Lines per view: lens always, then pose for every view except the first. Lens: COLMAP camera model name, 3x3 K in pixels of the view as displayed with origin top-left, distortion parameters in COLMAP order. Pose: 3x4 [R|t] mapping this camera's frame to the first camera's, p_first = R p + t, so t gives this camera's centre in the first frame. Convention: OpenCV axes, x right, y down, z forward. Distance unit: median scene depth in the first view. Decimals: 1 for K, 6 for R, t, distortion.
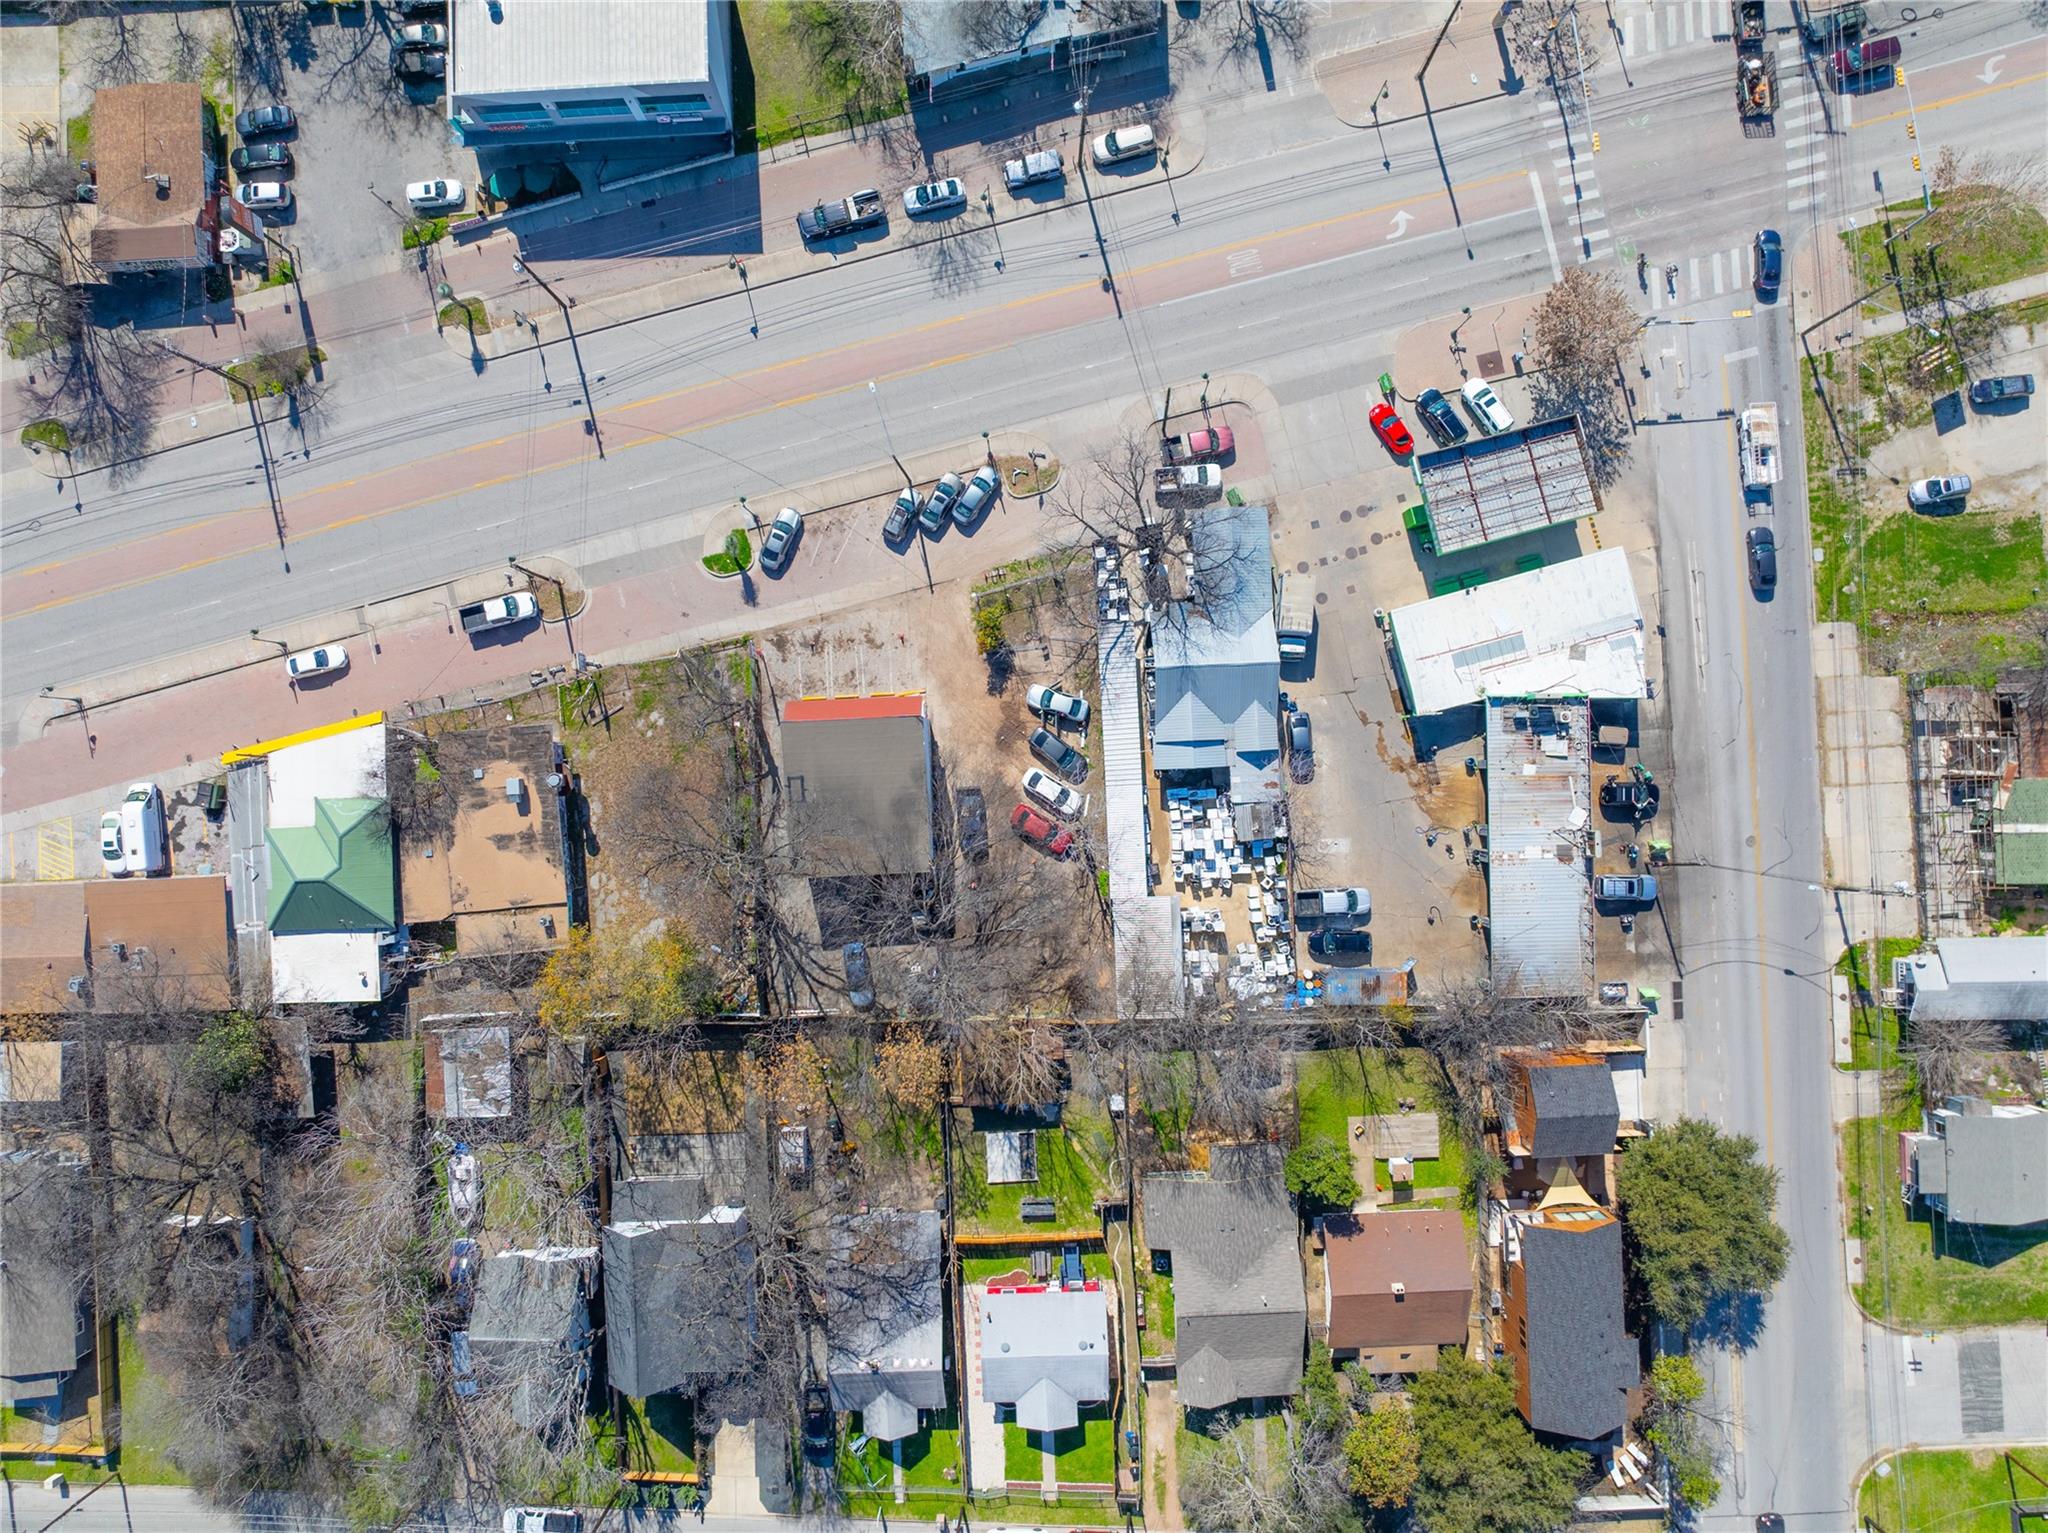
lens RADIAL K [[1442.0, 0, 1029.2], [0, 1442.0, 752.4], [0, 0, 1]] dist [-0.031633, 0.002831]
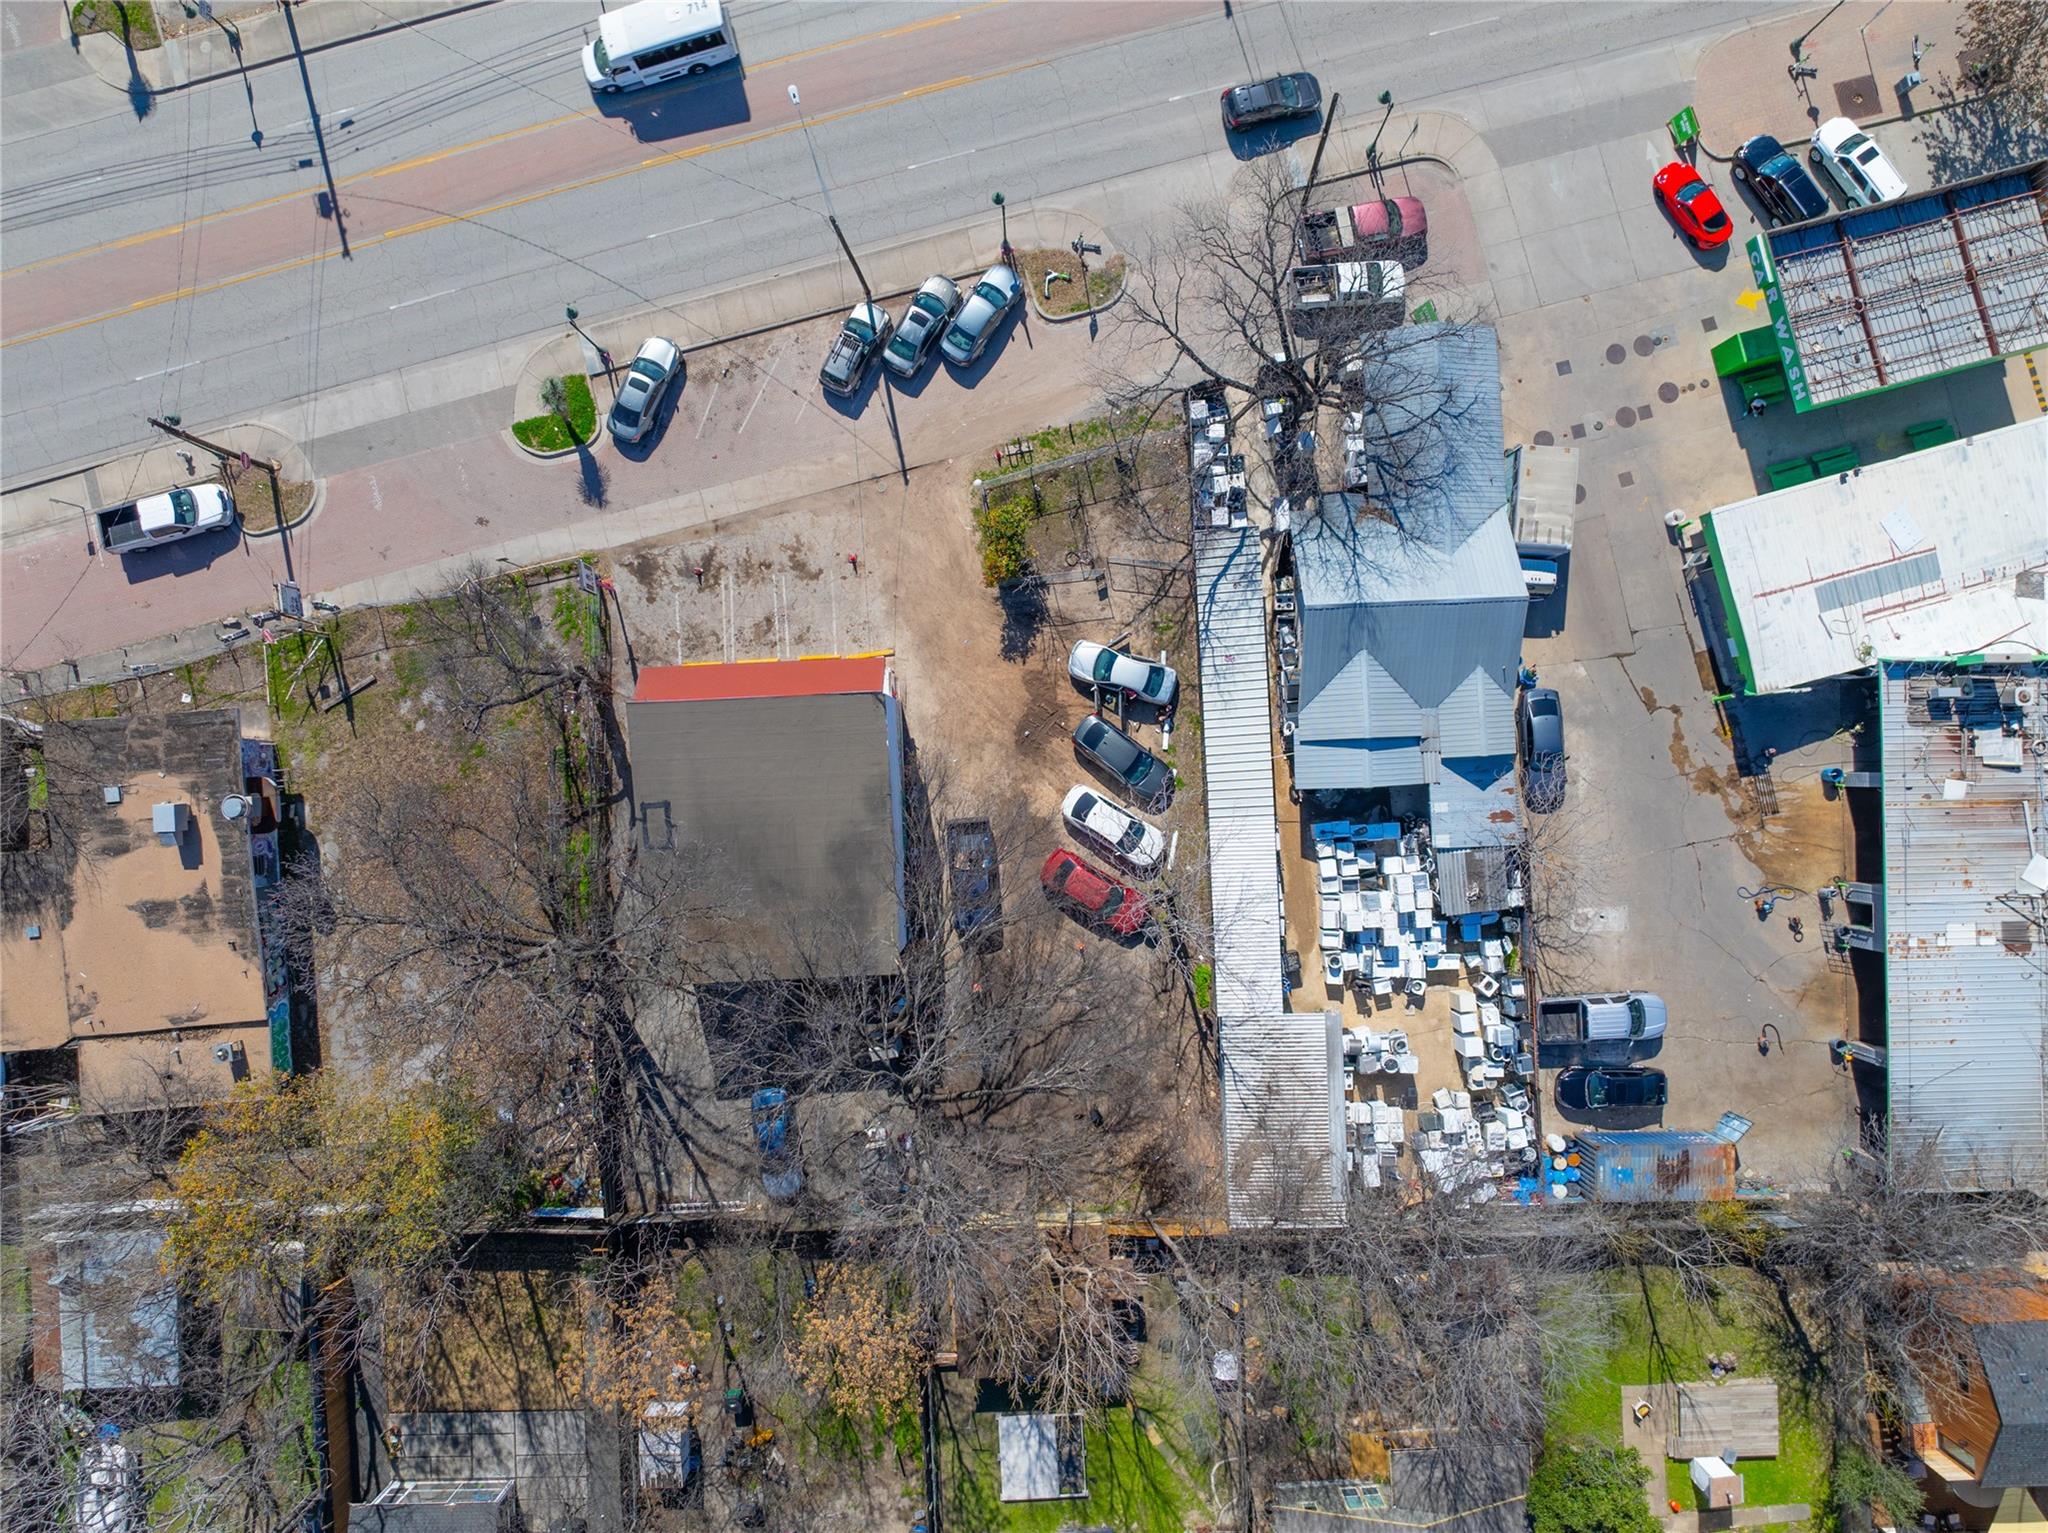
lens RADIAL K [[1486.5, 0, 1030.1], [0, 1486.5, 746.7], [0, 0, 1]] dist [-0.034793, -0.014398]
pose [[1.000000, 0.000779, 0.000596, -0.017850], [-0.000778, 0.999998, -0.001853, -0.003551], [-0.000598, 0.001852, 0.999998, 0.407441]]
